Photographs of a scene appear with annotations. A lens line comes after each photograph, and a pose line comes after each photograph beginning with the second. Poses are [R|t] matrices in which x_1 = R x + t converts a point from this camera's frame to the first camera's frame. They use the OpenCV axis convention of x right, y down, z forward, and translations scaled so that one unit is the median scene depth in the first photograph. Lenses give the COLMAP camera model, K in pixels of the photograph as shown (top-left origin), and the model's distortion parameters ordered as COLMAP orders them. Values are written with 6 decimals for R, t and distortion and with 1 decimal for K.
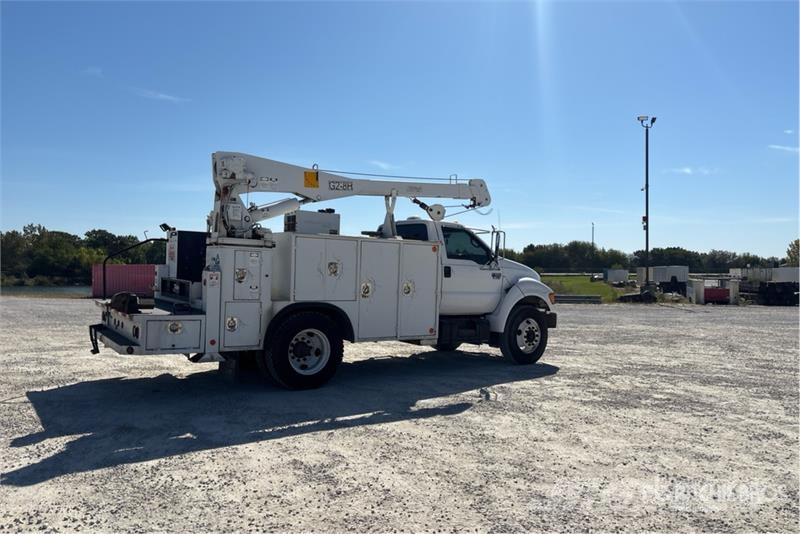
lens RADIAL K [[603.1, 0, 406.4], [0, 603.1, 266.6], [0, 0, 1]] dist [0.086844, -0.121833]
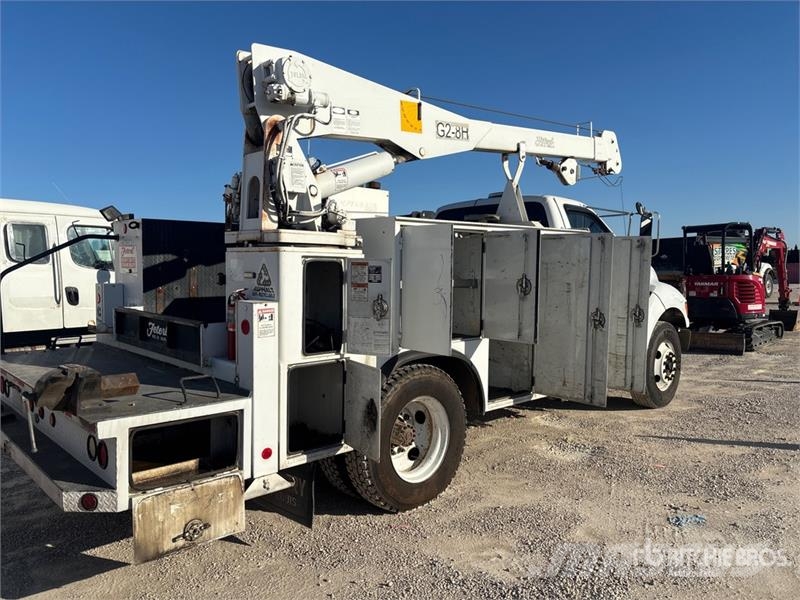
lens RADIAL K [[598.1, 0, 400.0], [0, 598.1, 300.0], [0, 0, 1]] dist [0.070037, -0.079773]
pose [[0.989033, -0.035404, 0.143388, -0.217385], [0.025342, 0.997126, 0.071396, -0.019138], [-0.145504, -0.066980, 0.987088, 0.414725]]
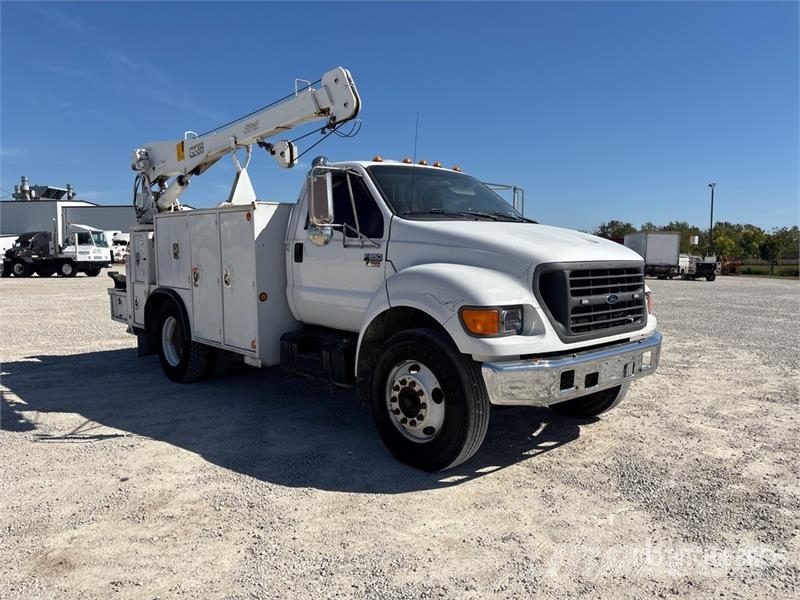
lens RADIAL K [[598.1, 0, 400.0], [0, 598.1, 300.0], [0, 0, 1]] dist [0.070037, -0.079773]
pose [[0.134325, 0.059718, -0.989136, 0.688846], [0.007747, 0.998089, 0.061310, 0.020381], [0.990907, -0.015898, 0.133606, 1.054881]]
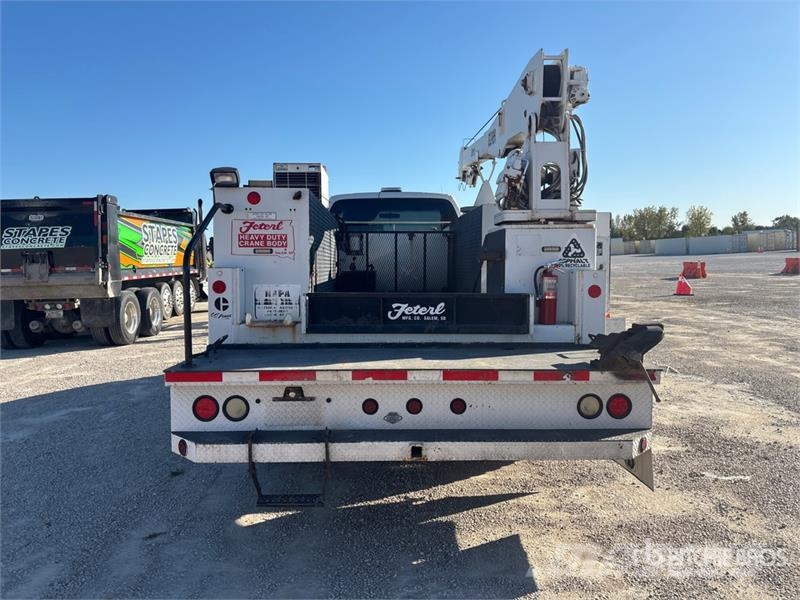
lens RADIAL K [[598.1, 0, 400.0], [0, 598.1, 300.0], [0, 0, 1]] dist [0.070037, -0.079773]
pose [[0.556718, -0.091802, 0.825613, -0.677332], [0.021432, 0.995131, 0.096199, -0.017560], [-0.830425, -0.035861, 0.555976, 0.655573]]
